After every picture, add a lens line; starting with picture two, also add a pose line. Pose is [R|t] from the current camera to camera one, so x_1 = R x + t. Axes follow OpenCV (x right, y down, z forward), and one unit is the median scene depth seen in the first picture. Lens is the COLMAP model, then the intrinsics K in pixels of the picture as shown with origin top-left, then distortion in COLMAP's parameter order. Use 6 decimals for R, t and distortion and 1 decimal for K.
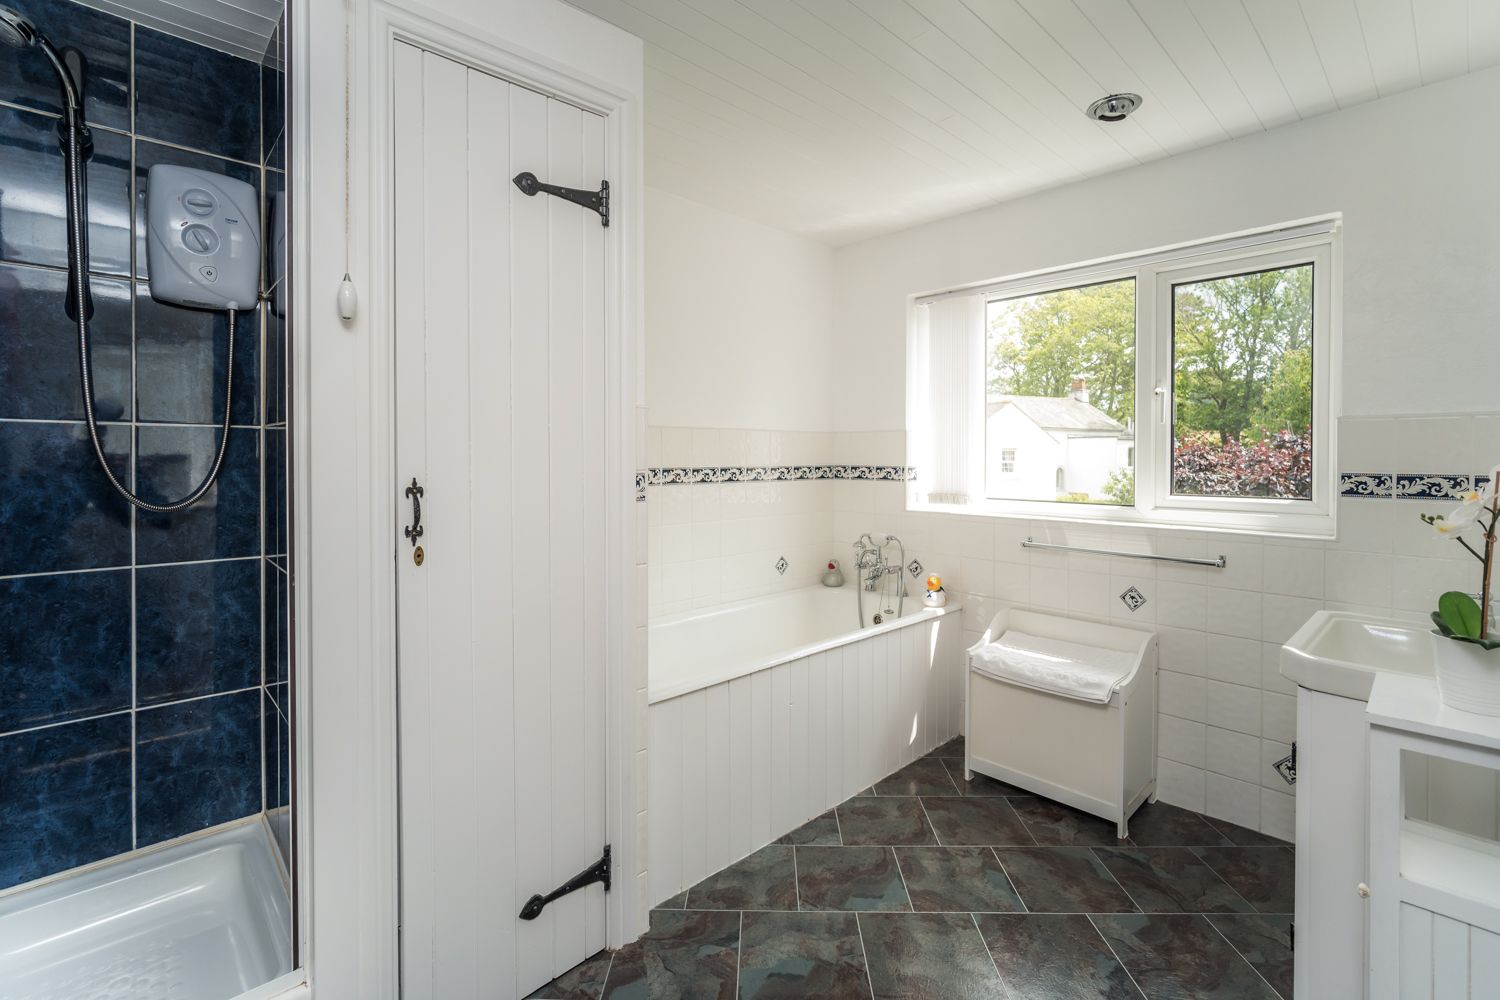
lens RADIAL K [[690.1, 0, 749.4], [0, 690.1, 462.4], [0, 0, 1]] dist [-0.000446, 0.008440]
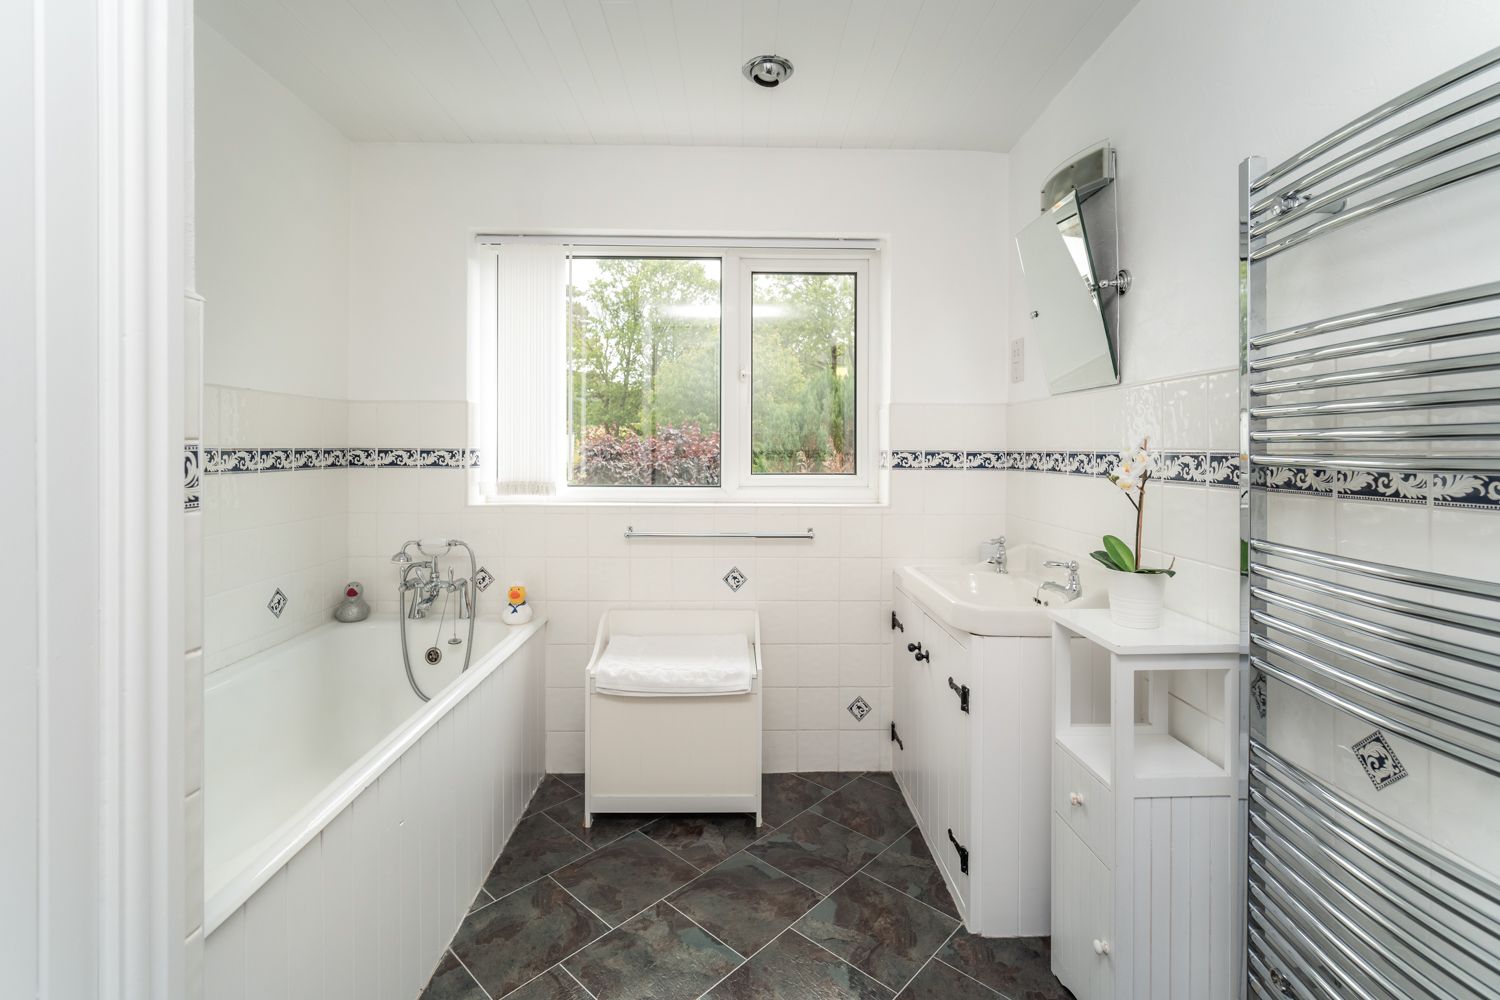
lens RADIAL K [[698.9, 0, 747.8], [0, 698.9, 451.9], [0, 0, 1]] dist [-0.000058, 0.000616]
pose [[0.674149, -0.001804, 0.738593, -0.179951], [0.004844, 0.999986, -0.001980, 0.016269], [-0.738580, 0.004912, 0.674148, 0.312492]]
